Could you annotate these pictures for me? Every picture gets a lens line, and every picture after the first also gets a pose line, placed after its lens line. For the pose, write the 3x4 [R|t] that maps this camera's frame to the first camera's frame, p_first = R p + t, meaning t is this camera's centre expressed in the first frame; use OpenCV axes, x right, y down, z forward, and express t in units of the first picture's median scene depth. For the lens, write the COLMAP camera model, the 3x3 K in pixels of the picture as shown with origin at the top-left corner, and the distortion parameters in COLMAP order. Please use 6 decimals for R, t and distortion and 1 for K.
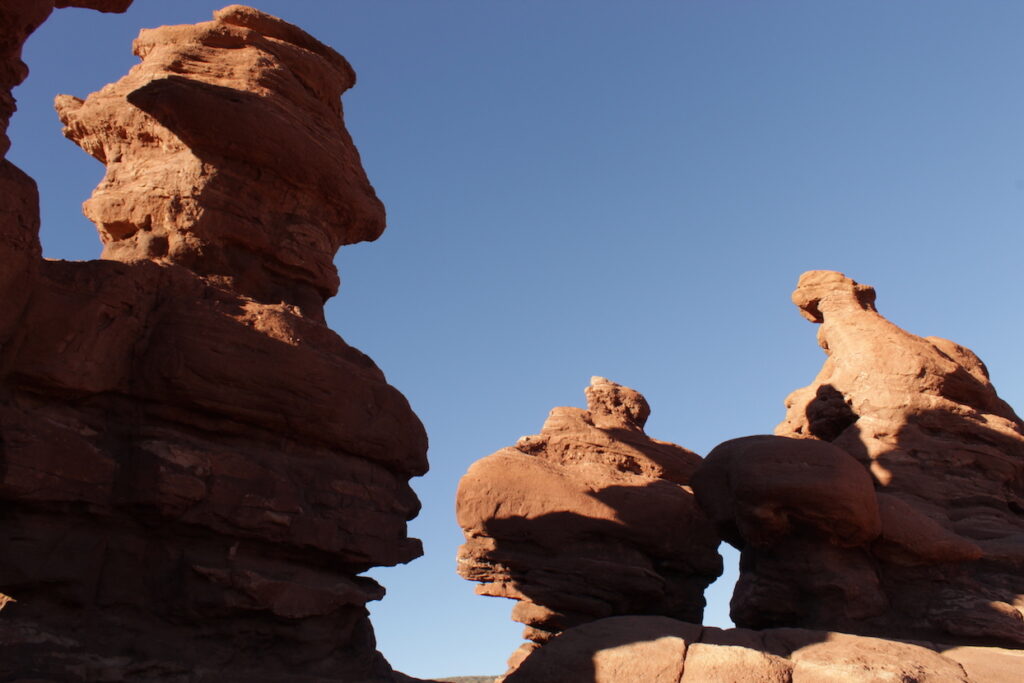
lens RADIAL K [[847.7, 0, 509.2], [0, 847.7, 333.3], [0, 0, 1]] dist [-0.150674, 0.119925]
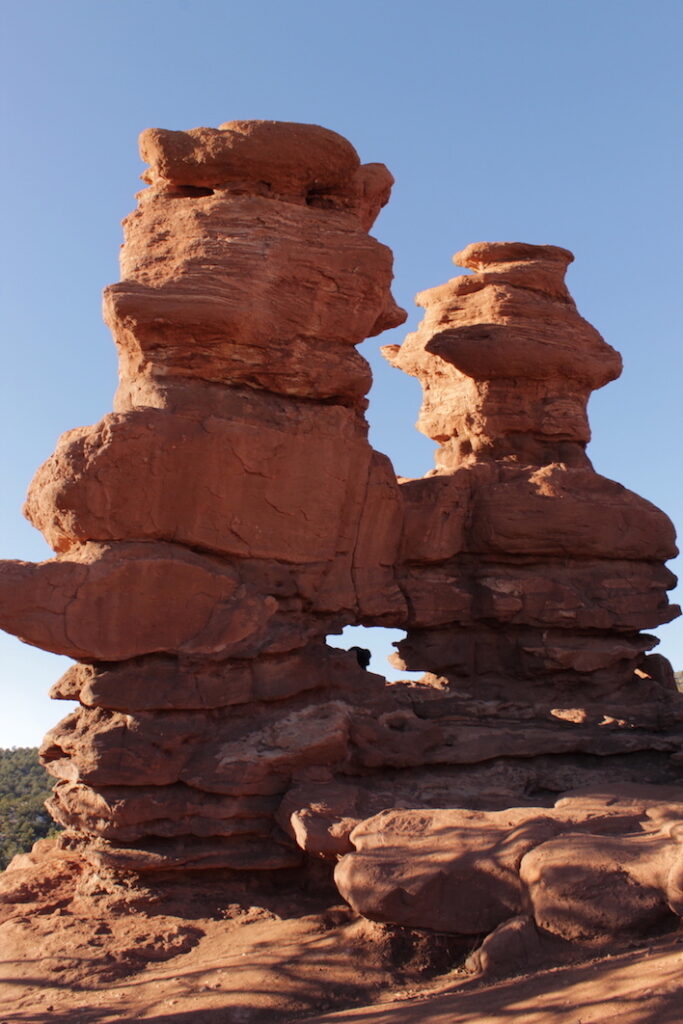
lens RADIAL K [[847.7, 0, 339.8], [0, 847.7, 514.8], [0, 0, 1]] dist [-0.150674, 0.119925]
pose [[0.792764, -0.145054, -0.592017, 0.347212], [0.263170, 0.957531, 0.117797, -0.258868], [0.549787, -0.249186, 0.797270, -0.480155]]
